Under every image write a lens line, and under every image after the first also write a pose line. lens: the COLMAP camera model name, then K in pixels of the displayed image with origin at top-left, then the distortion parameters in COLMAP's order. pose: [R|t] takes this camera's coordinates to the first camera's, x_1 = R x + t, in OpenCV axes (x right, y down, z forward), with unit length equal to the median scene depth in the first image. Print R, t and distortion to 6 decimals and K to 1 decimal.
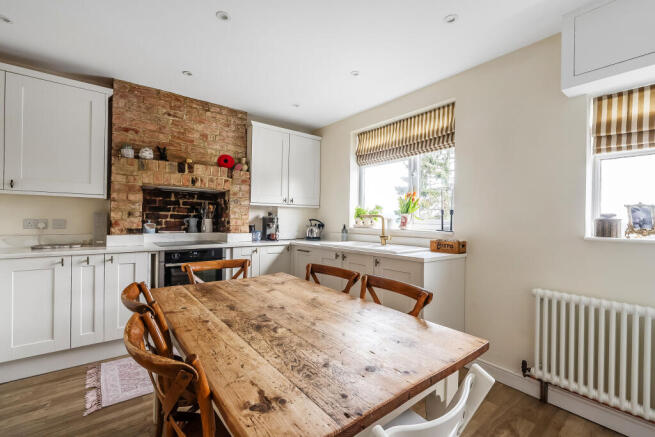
lens RADIAL K [[290.9, 0, 331.8], [0, 290.9, 219.1], [0, 0, 1]] dist [-0.001517, -0.000268]
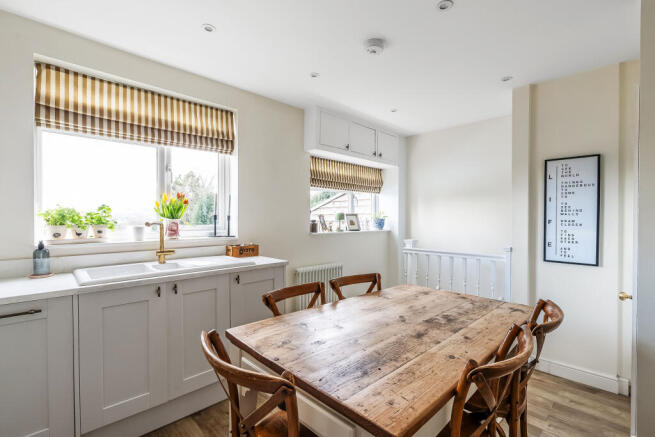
lens RADIAL K [[290.9, 0, 334.4], [0, 290.9, 222.1], [0, 0, 1]] dist [-0.001517, -0.000268]
pose [[-0.095272, -0.028964, 0.995030, -0.589560], [-0.007618, 0.999569, 0.028367, -0.036932], [-0.995422, -0.004877, -0.095452, 0.656560]]
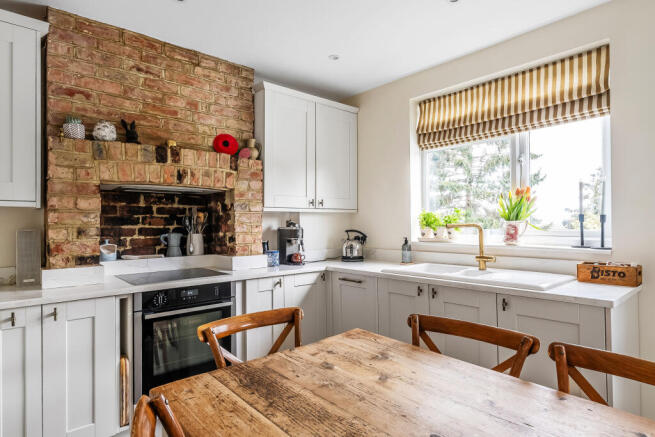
lens RADIAL K [[369.1, 0, 330.3], [0, 369.1, 218.3], [0, 0, 1]] dist [0.001748, 0.000721]
pose [[0.998640, -0.020935, 0.047747, -0.200720], [0.021355, 0.999737, -0.008311, -0.026607], [-0.047560, 0.009319, 0.998825, 0.199366]]
